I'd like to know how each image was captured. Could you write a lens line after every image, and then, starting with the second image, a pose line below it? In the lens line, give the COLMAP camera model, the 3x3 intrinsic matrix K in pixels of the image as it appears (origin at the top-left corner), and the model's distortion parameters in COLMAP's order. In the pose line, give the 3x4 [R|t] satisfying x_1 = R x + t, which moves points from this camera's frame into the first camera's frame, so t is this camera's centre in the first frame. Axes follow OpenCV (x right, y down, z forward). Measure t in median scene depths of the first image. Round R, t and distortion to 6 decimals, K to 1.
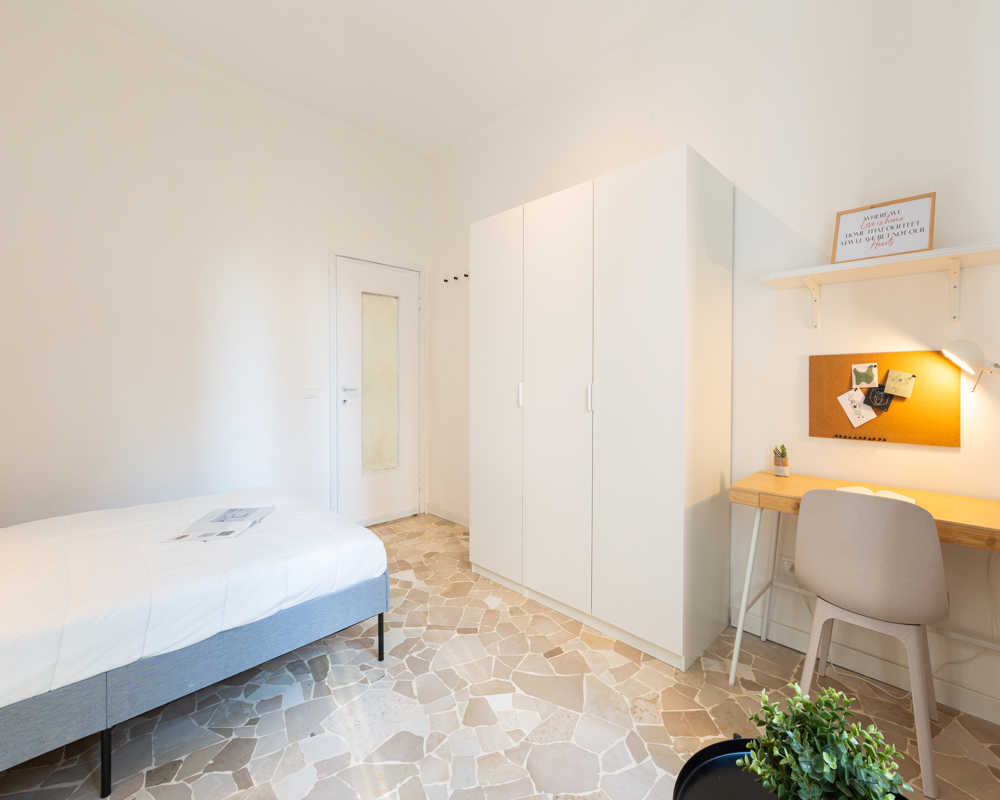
lens RADIAL K [[437.8, 0, 501.2], [0, 437.8, 385.1], [0, 0, 1]] dist [0.001584, 0.000144]
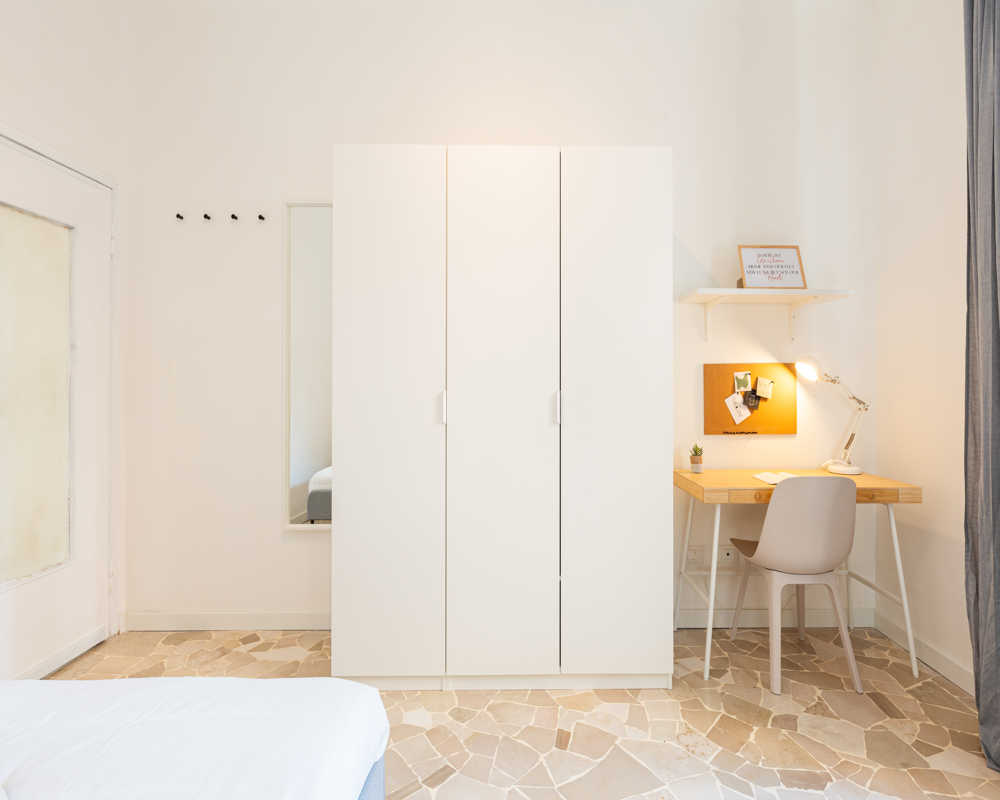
lens RADIAL K [[510.2, 0, 525.9], [0, 510.2, 379.8], [0, 0, 1]] dist [0.000197, -0.001686]
pose [[0.700727, -0.000246, 0.713430, -0.626878], [0.012560, 0.999849, -0.011992, -0.017569], [-0.713319, 0.017364, 0.700624, 0.441562]]
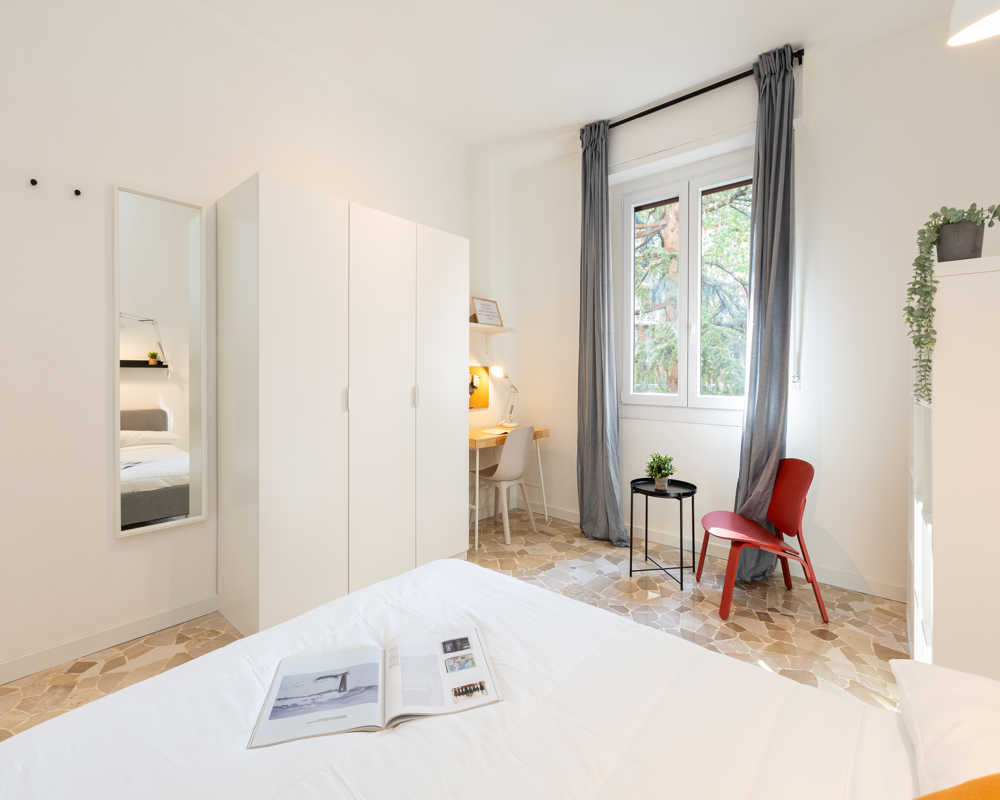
lens RADIAL K [[461.2, 0, 486.3], [0, 461.2, 377.6], [0, 0, 1]] dist [0.002107, 0.000153]
pose [[-0.049343, -0.012990, 0.998697, -1.343815], [0.009431, 0.999865, 0.013471, -0.050505], [-0.998737, 0.010084, -0.049213, 1.037092]]
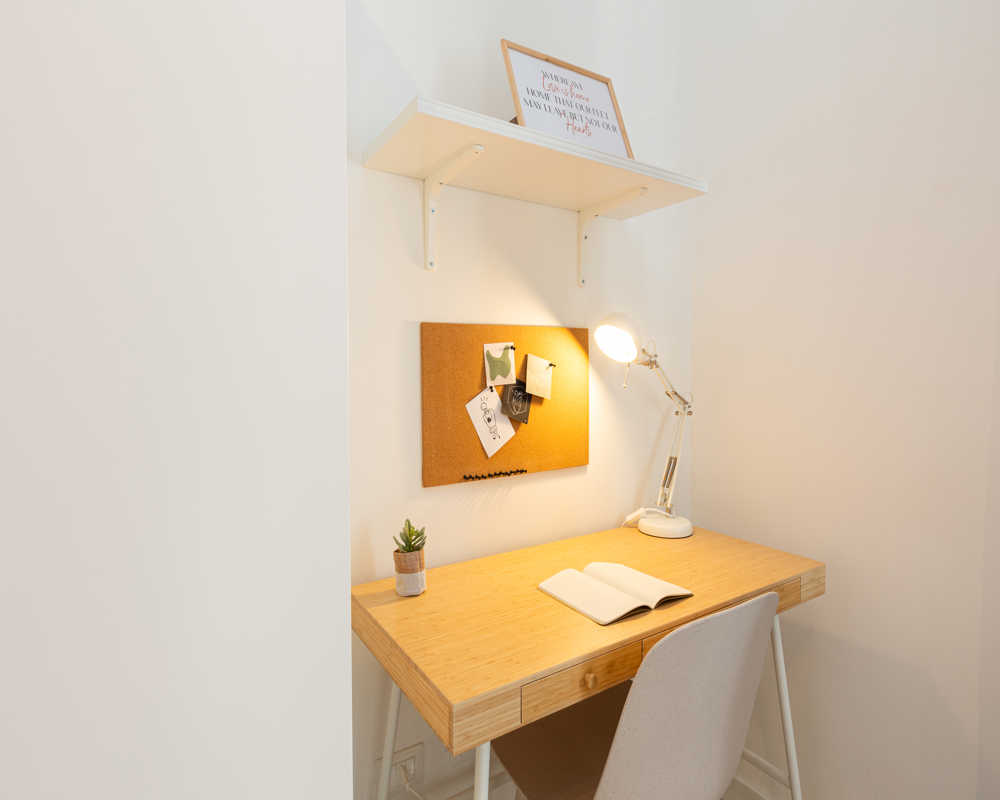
lens RADIAL K [[530.2, 0, 500.9], [0, 530.2, 376.6], [0, 0, 1]] dist [0.001691, -0.000014]
pose [[0.214298, -0.018541, 0.976592, 0.162714], [0.016900, 0.999741, 0.015272, -0.015943], [-0.976622, 0.013232, 0.214556, 0.869704]]
